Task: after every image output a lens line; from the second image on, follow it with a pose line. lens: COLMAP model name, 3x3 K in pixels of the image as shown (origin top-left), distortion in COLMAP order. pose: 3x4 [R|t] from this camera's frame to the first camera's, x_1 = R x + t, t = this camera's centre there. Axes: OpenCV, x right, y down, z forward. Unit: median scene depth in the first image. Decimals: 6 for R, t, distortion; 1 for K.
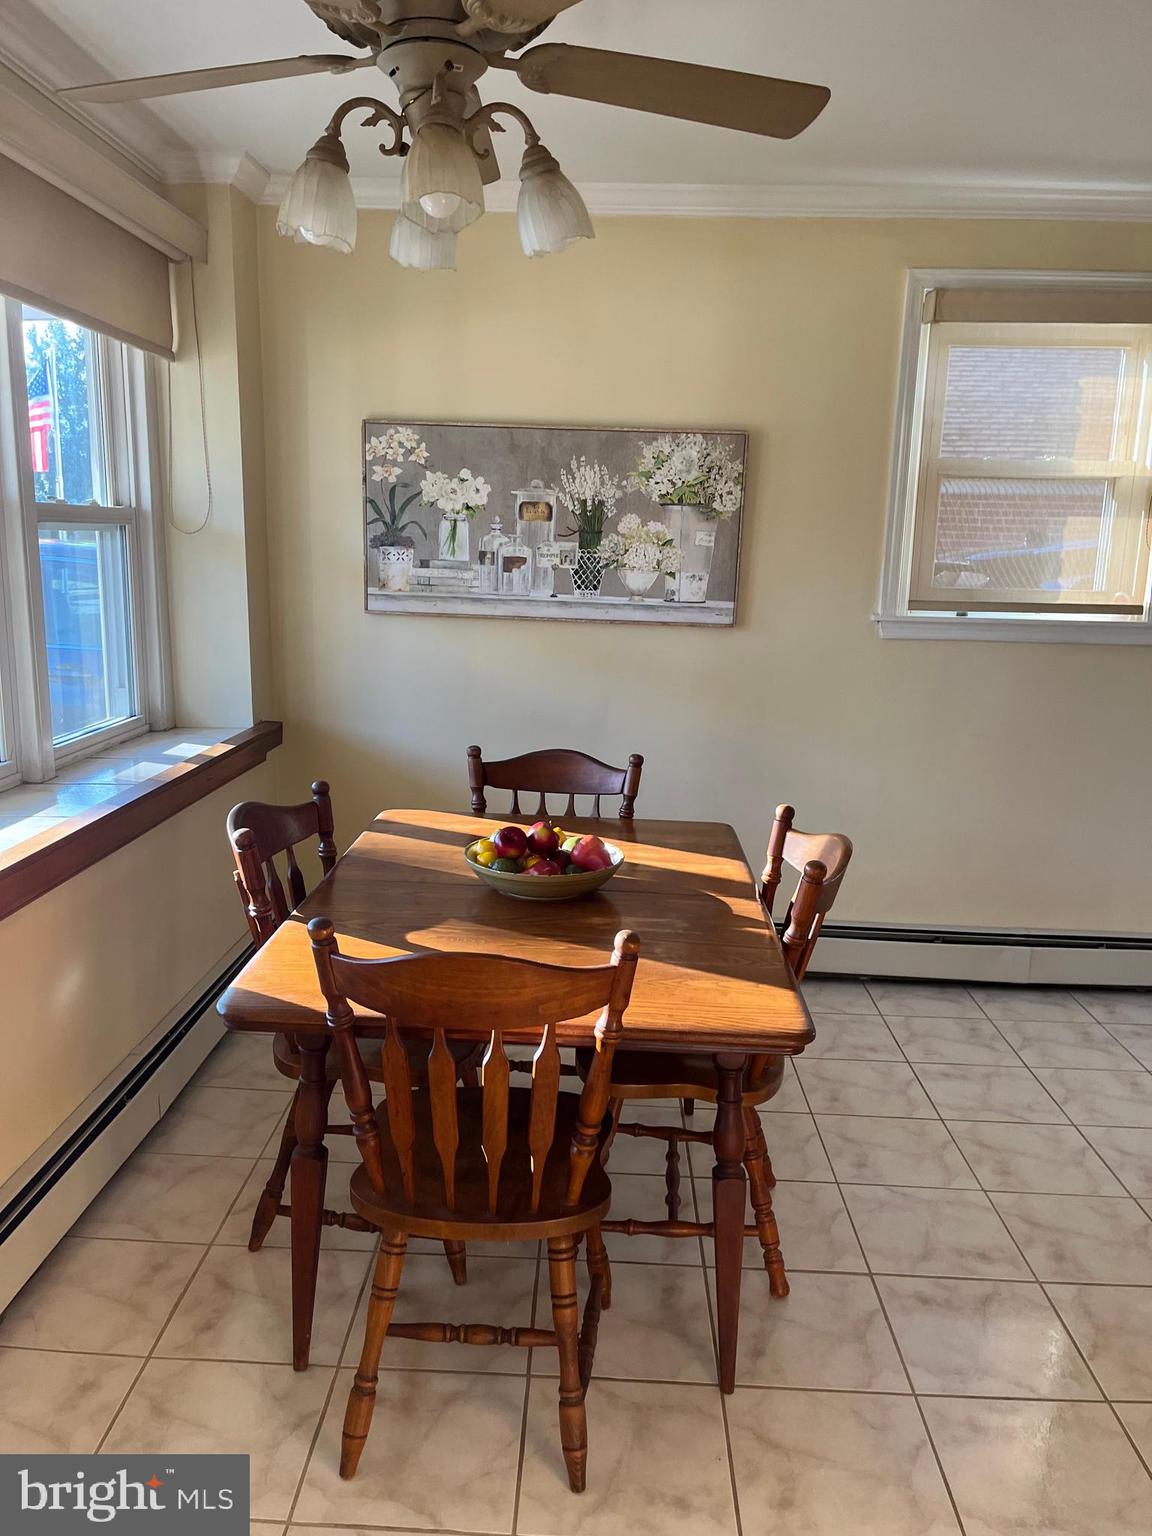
lens RADIAL K [[1159.8, 0, 575.6], [0, 1159.8, 773.6], [0, 0, 1]] dist [0.046542, -0.033068]
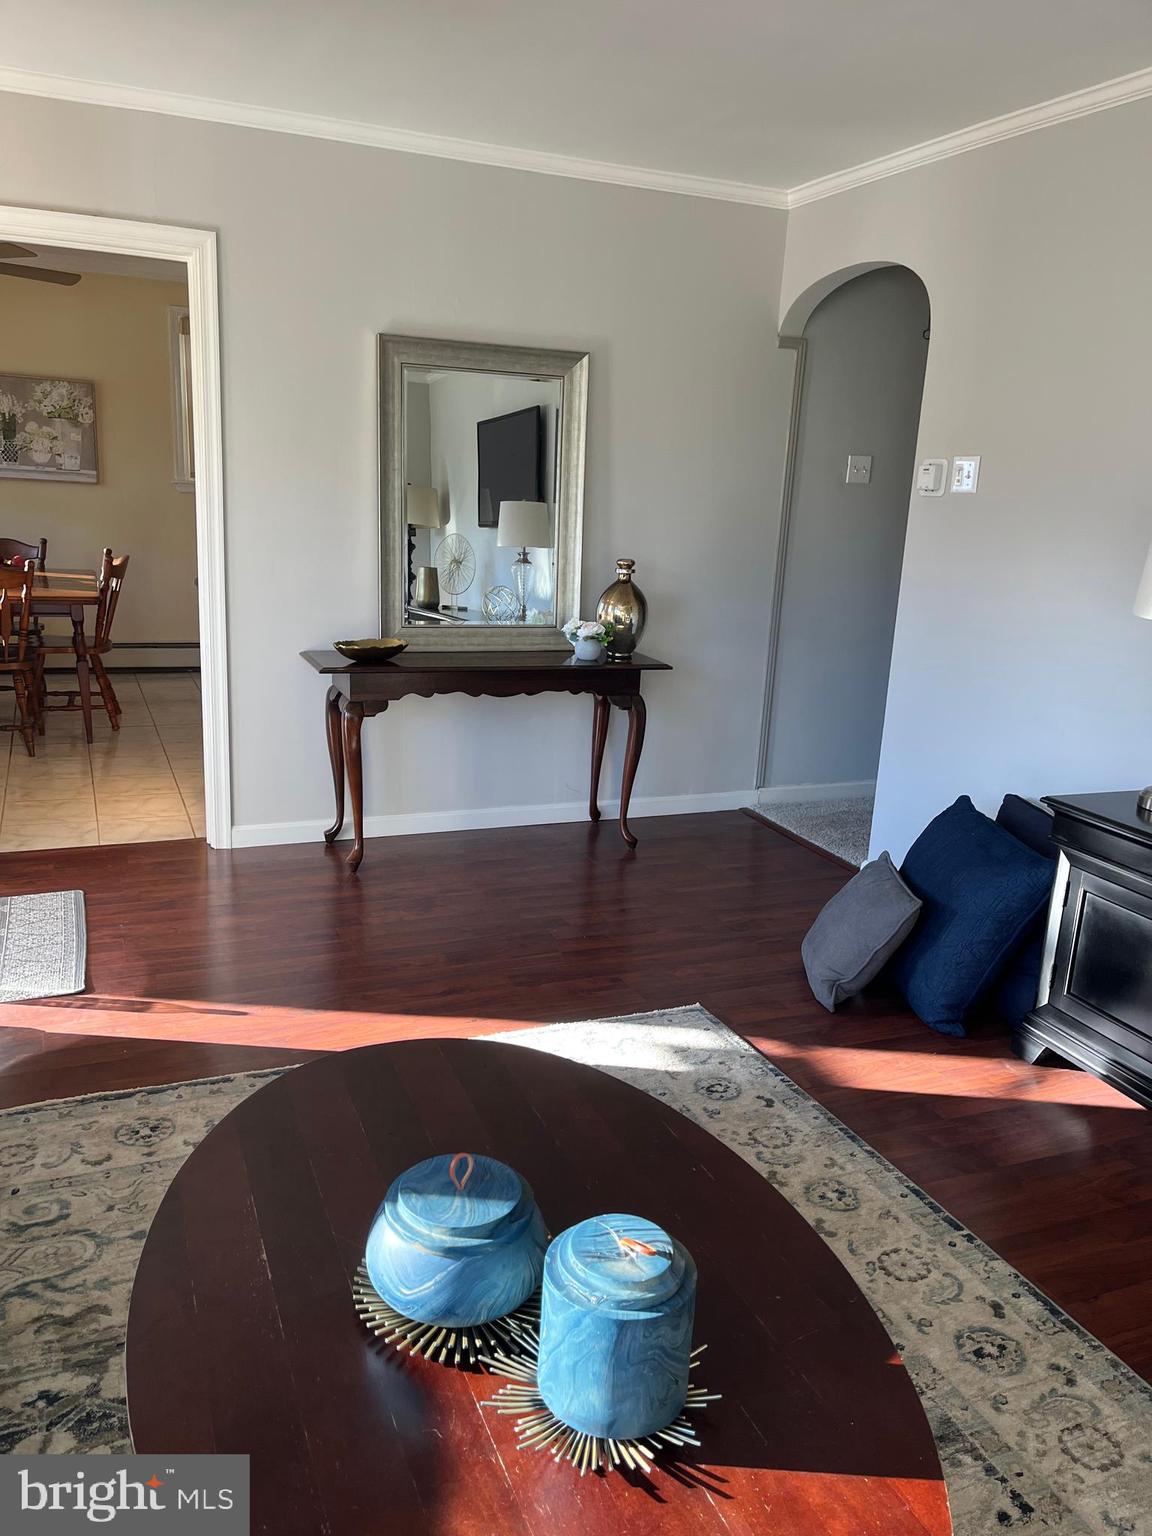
lens RADIAL K [[1159.8, 0, 579.4], [0, 1159.8, 781.7], [0, 0, 1]] dist [0.046542, -0.033068]
pose [[0.906575, -0.087987, 0.412772, 0.015751], [0.057490, 0.994656, 0.085756, 0.251521], [-0.418112, -0.054014, 0.906788, -1.156759]]
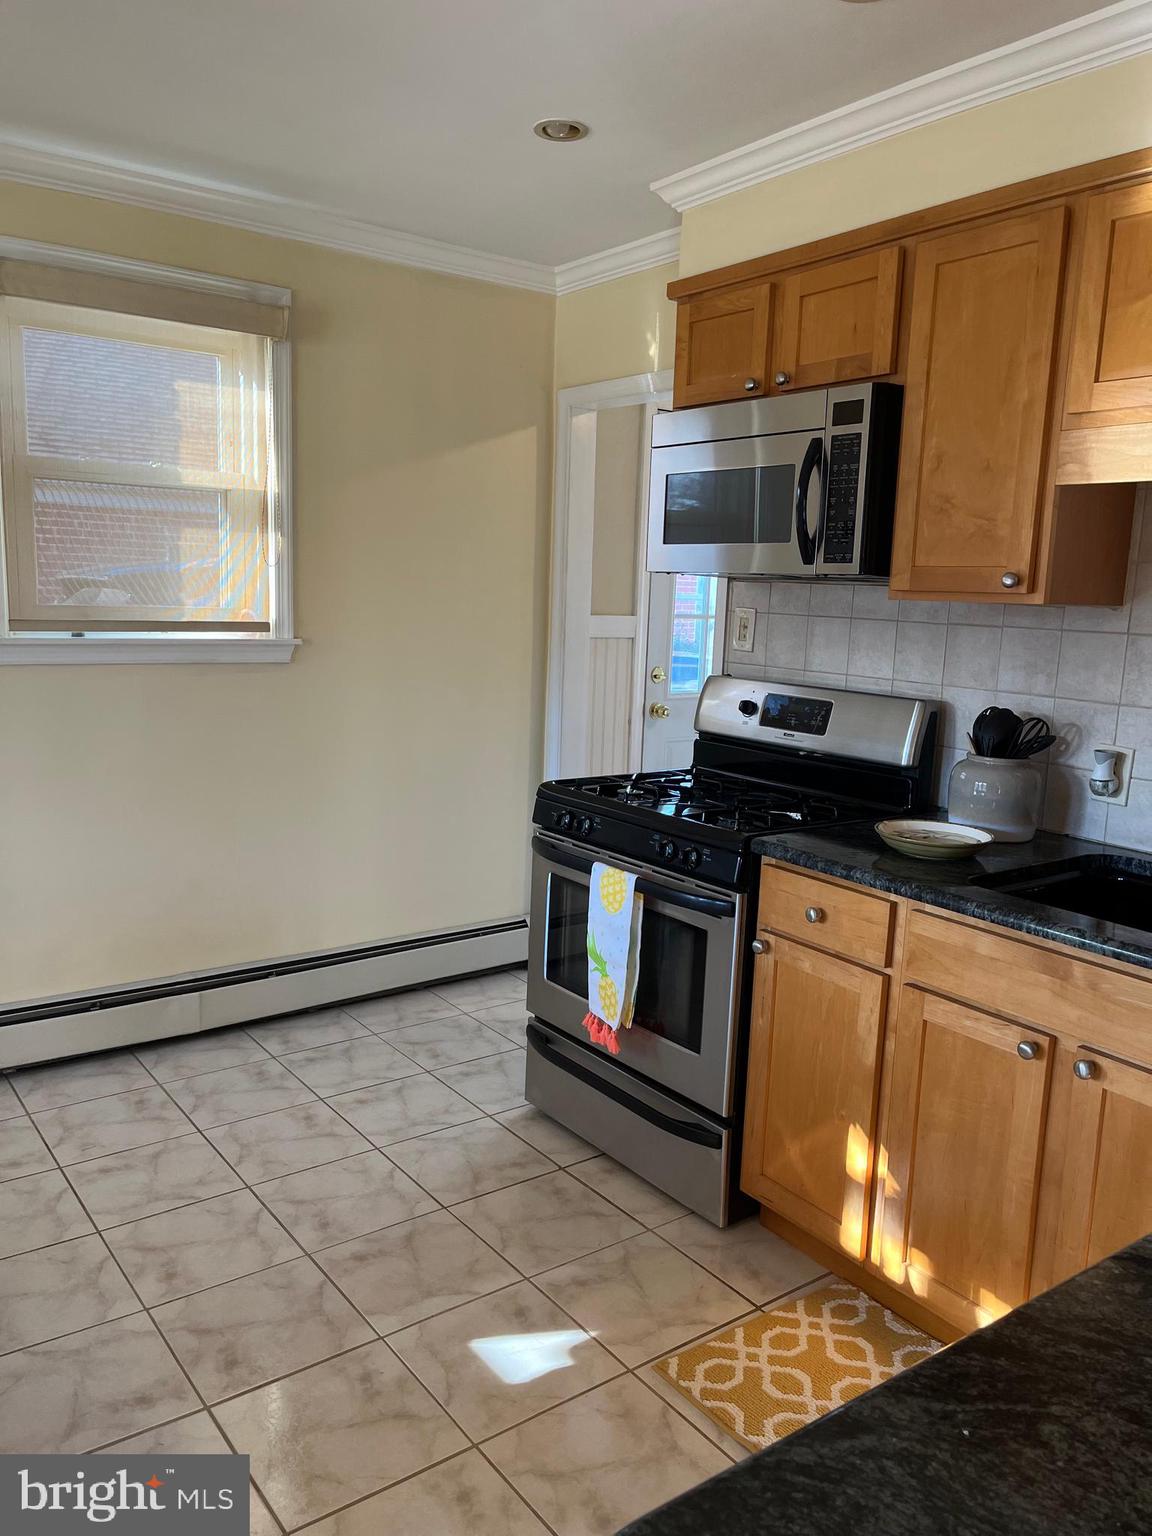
lens RADIAL K [[1159.8, 0, 573.2], [0, 1159.8, 766.7], [0, 0, 1]] dist [0.046542, -0.033068]
pose [[0.786921, -0.095593, 0.609605, 0.083584], [0.108367, 0.993982, 0.015980, -0.012332], [-0.607464, 0.053486, 0.792544, 0.085597]]
